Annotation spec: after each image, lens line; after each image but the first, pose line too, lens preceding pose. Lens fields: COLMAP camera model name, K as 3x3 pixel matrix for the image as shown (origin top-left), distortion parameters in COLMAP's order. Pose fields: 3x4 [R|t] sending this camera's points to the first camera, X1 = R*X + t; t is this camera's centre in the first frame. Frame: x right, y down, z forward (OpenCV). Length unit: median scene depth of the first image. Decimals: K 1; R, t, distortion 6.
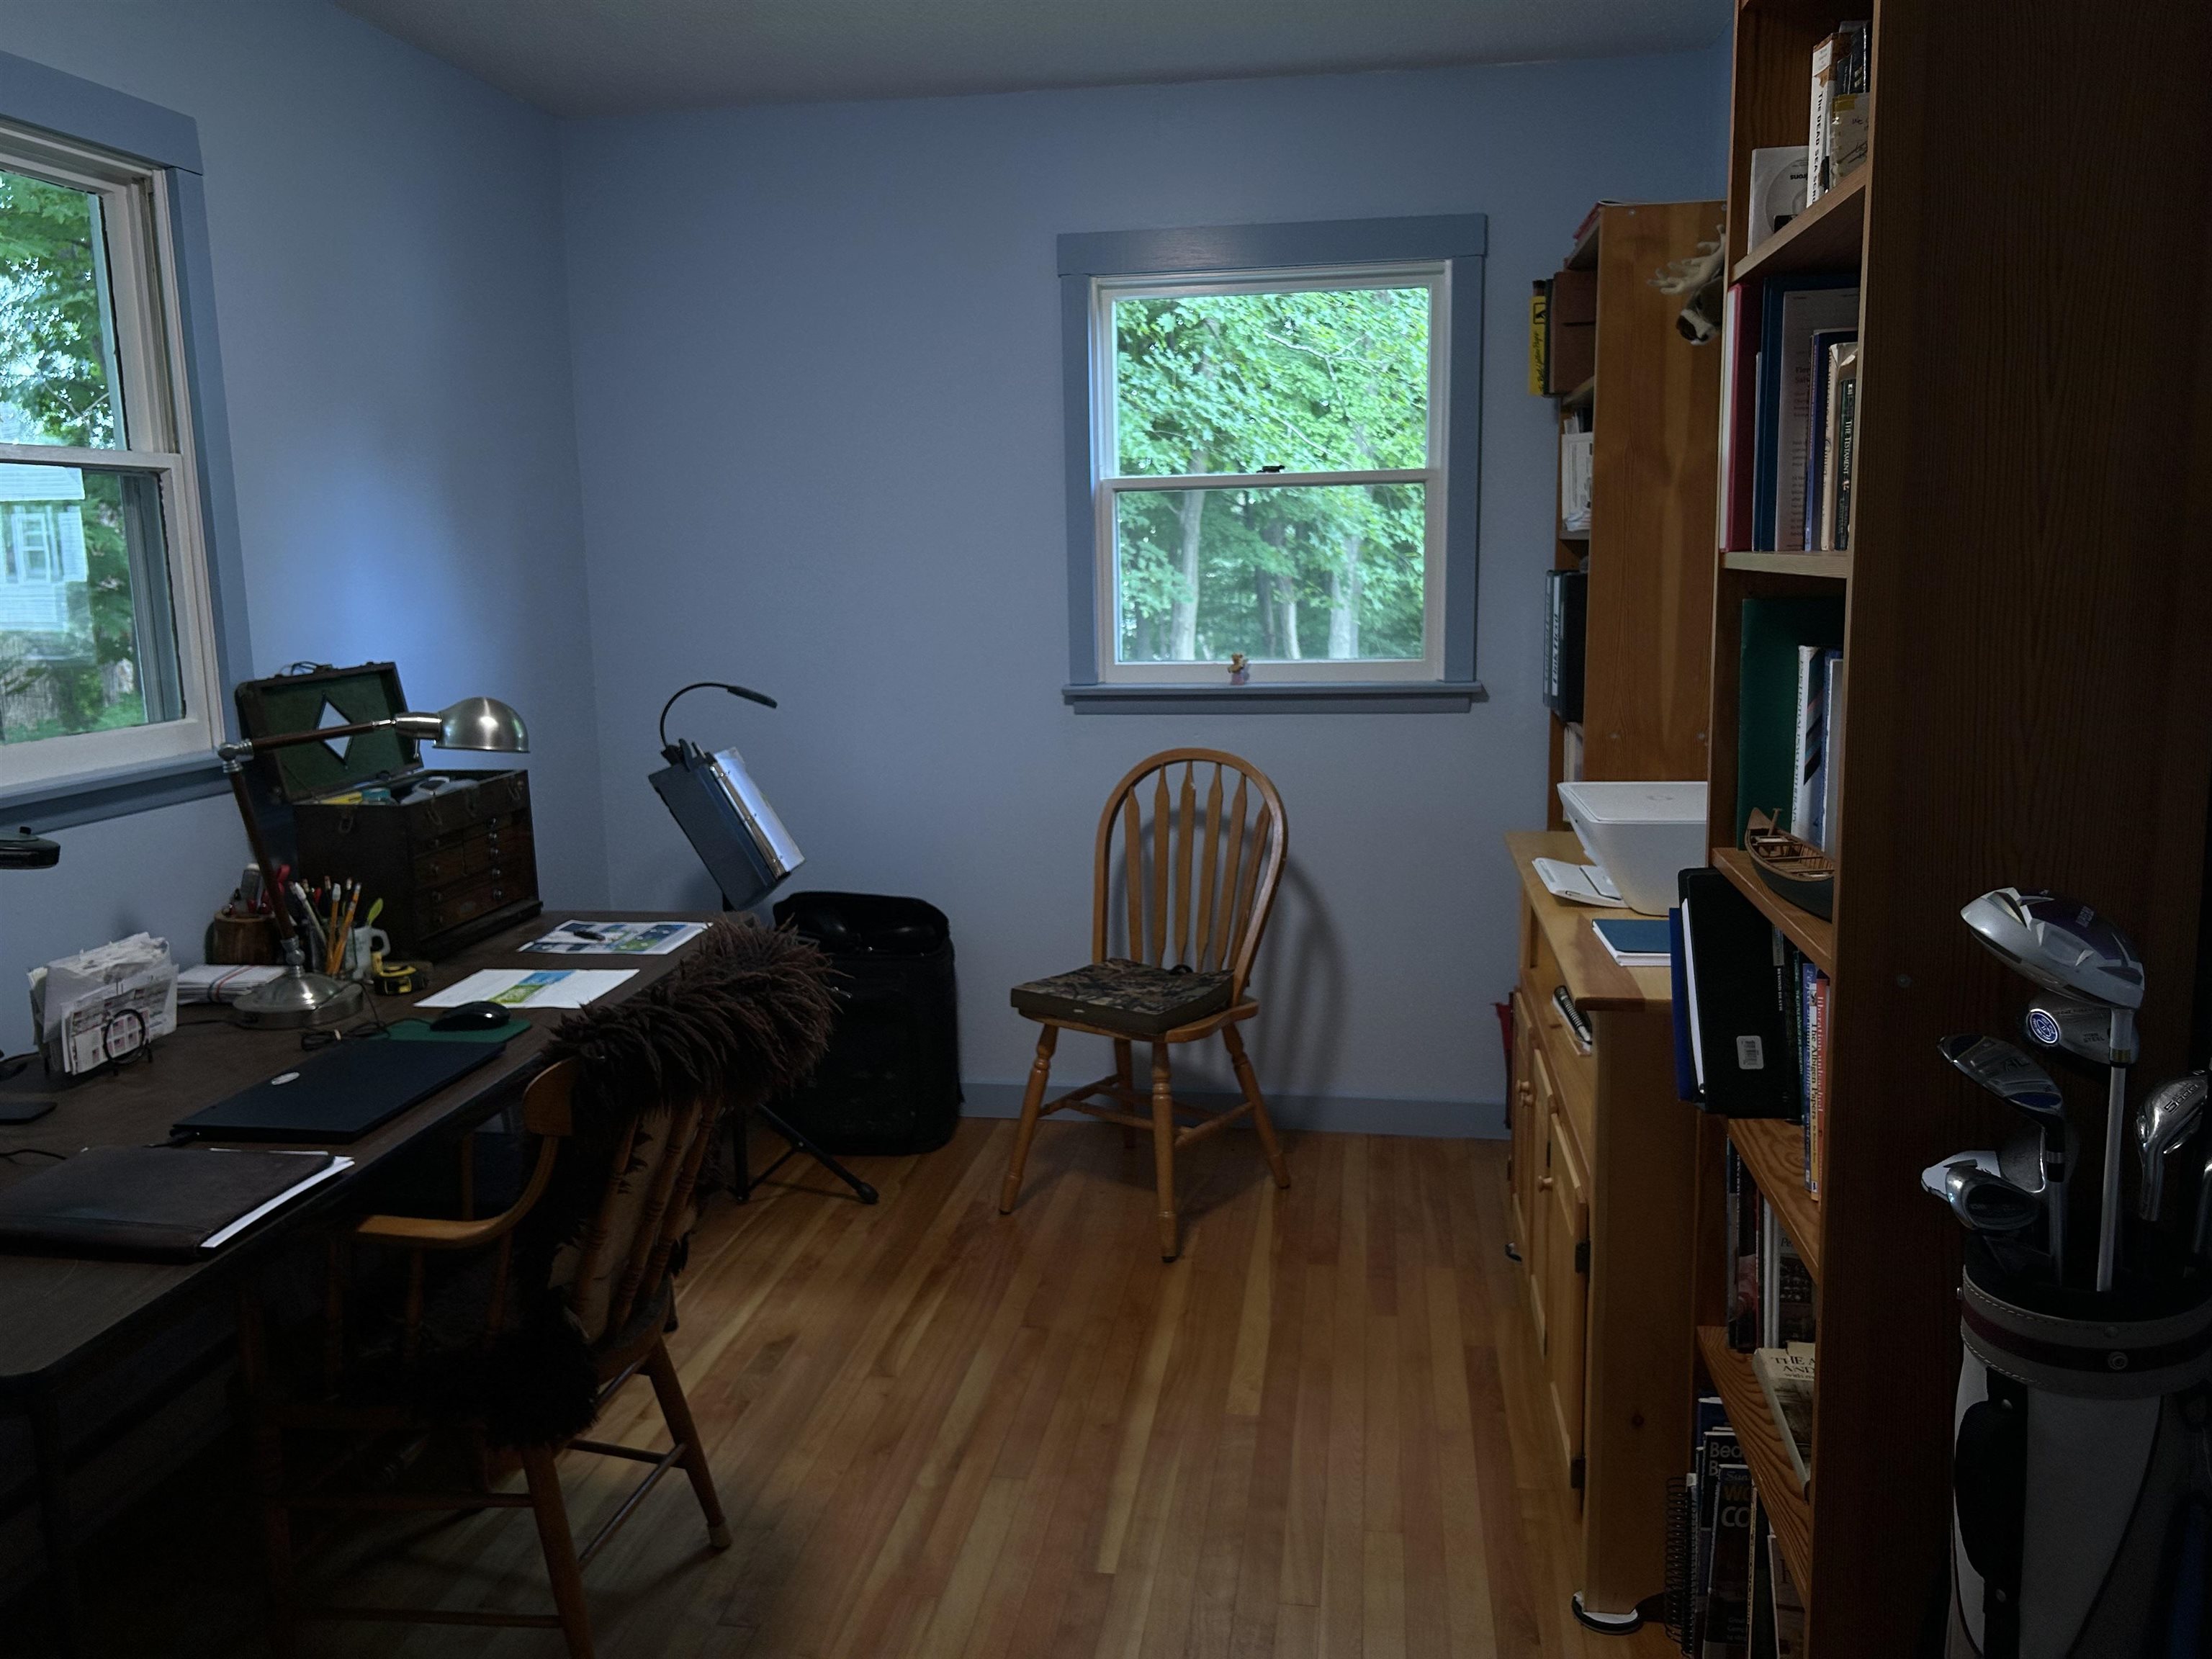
lens RADIAL K [[1649.9, 0, 1104.4], [0, 1649.9, 849.1], [0, 0, 1]] dist [0.046537, -0.061339]
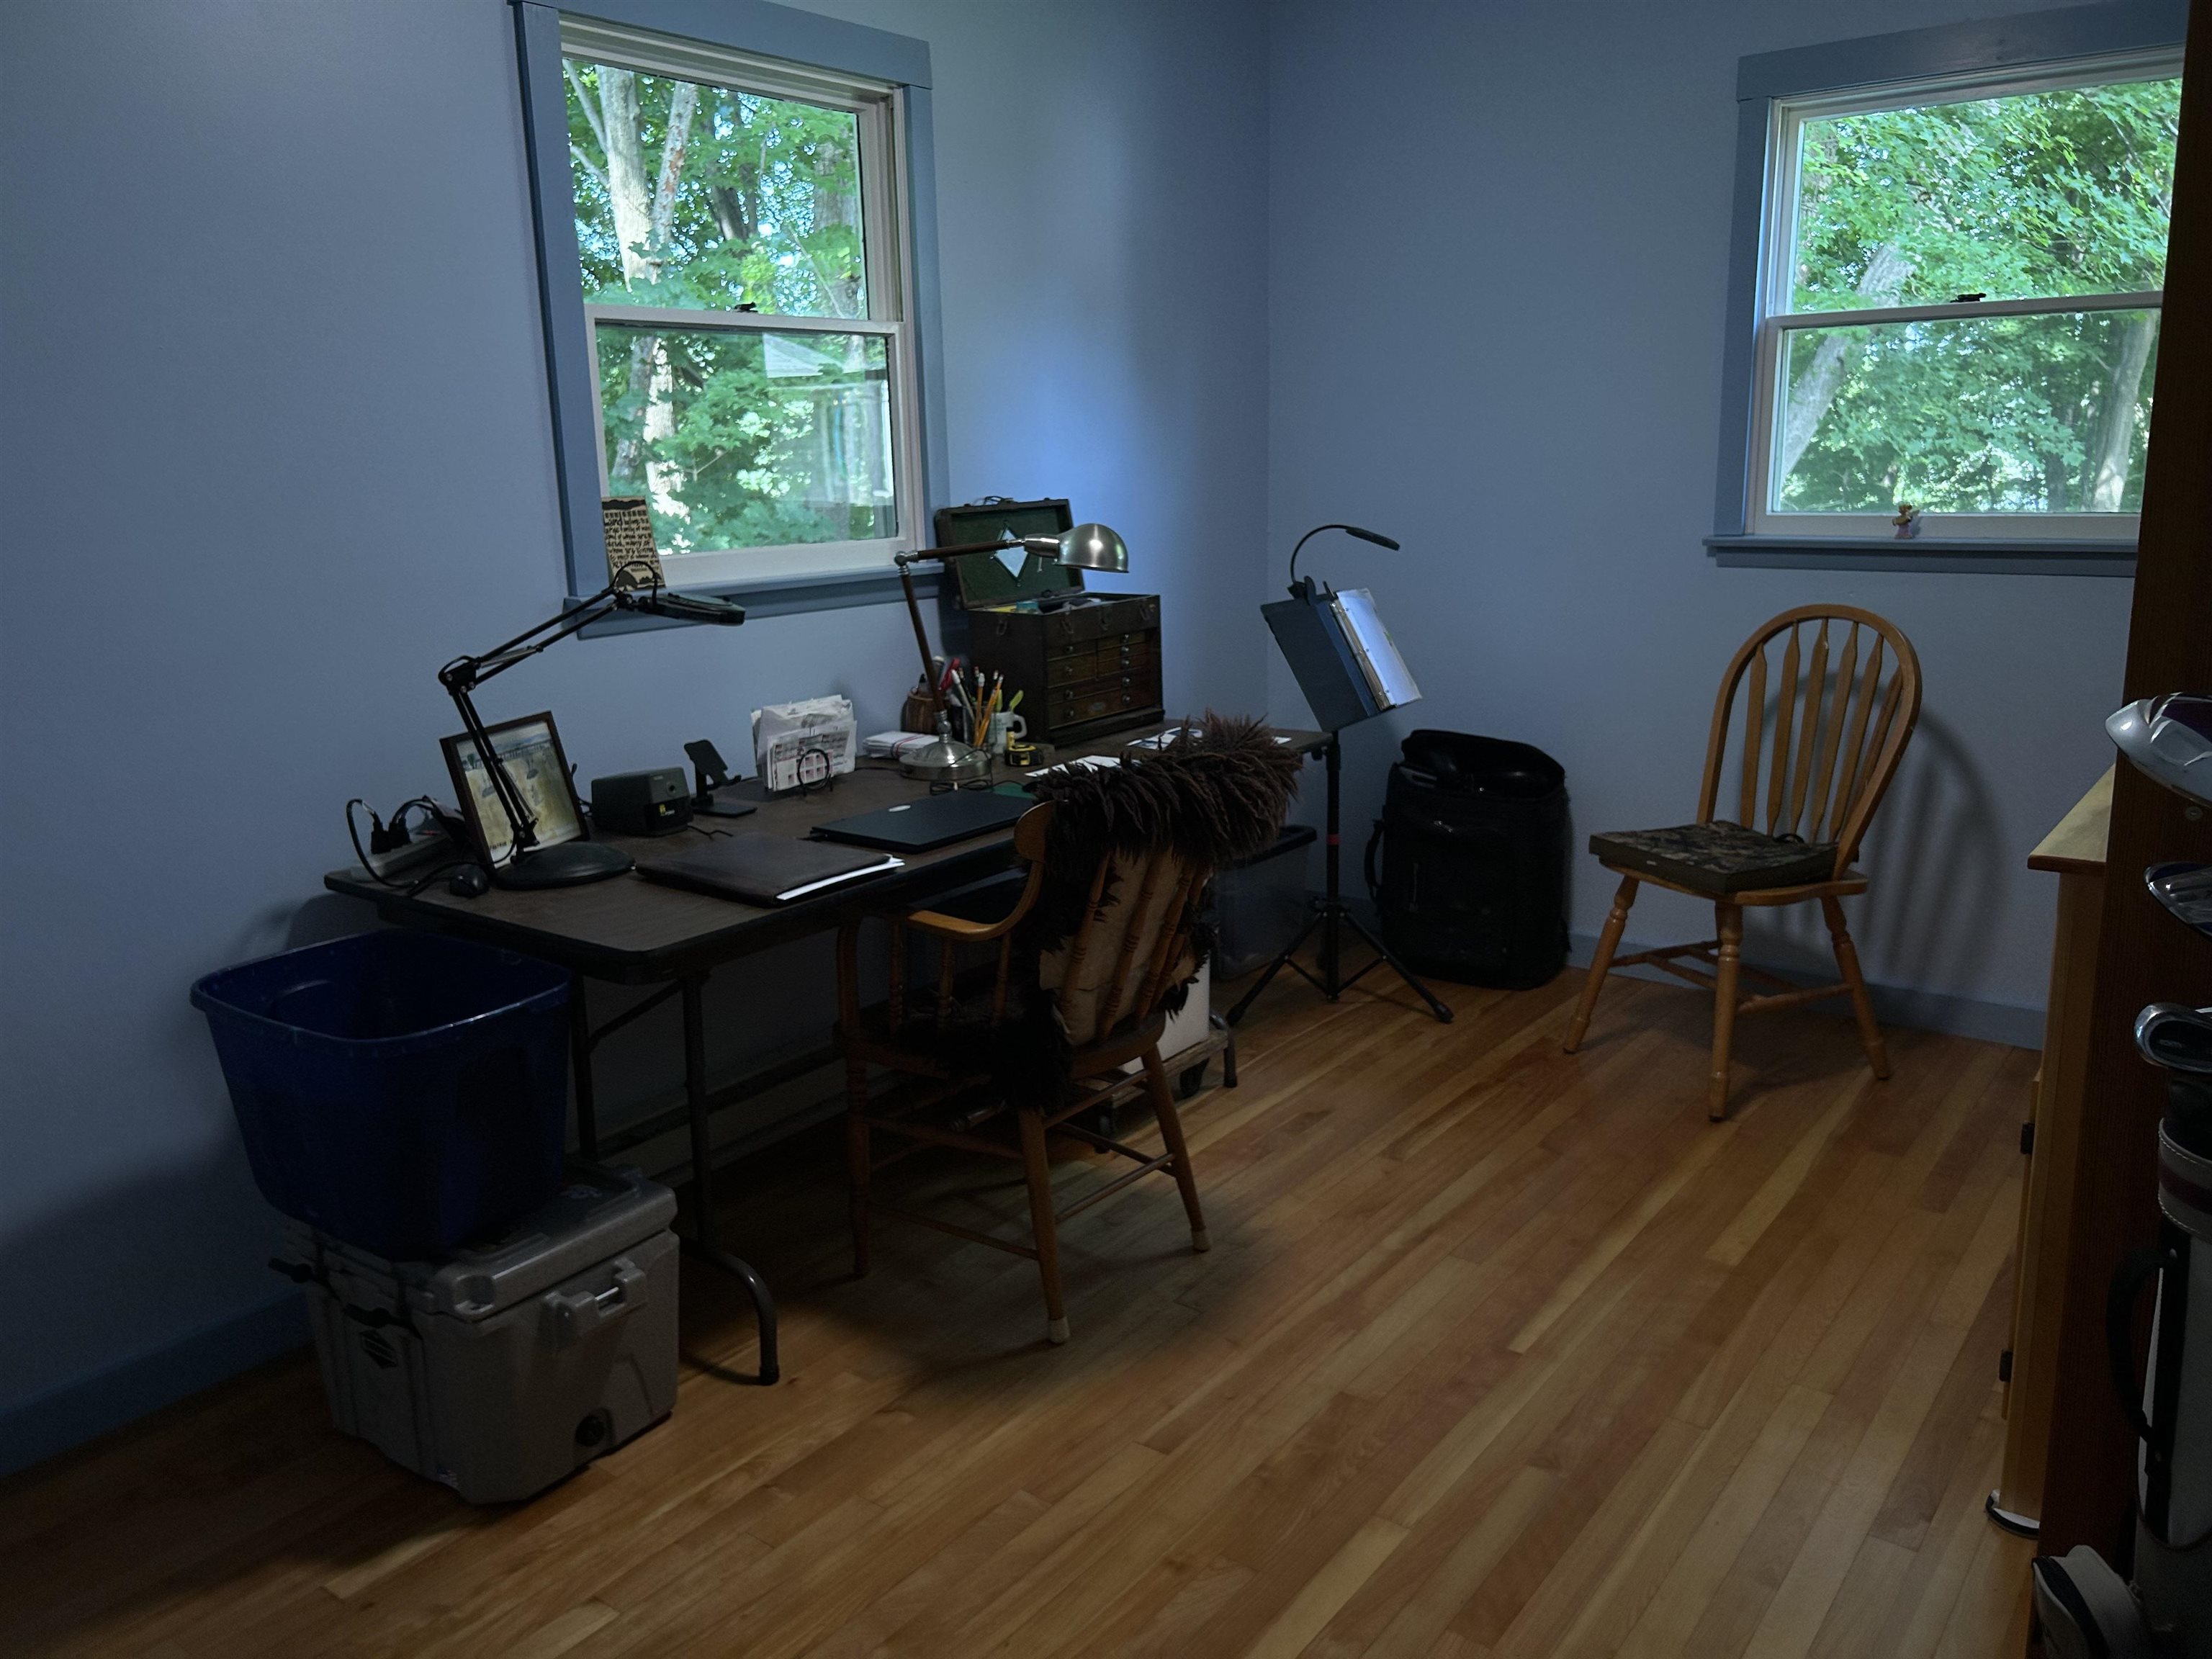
lens RADIAL K [[1654.7, 0, 1103.6], [0, 1654.7, 866.5], [0, 0, 1]] dist [0.056594, -0.049314]
pose [[0.875654, 0.116081, -0.468781, 0.191723], [-0.077779, 0.991909, 0.100333, 0.028919], [0.476635, -0.051396, 0.877598, -0.051212]]
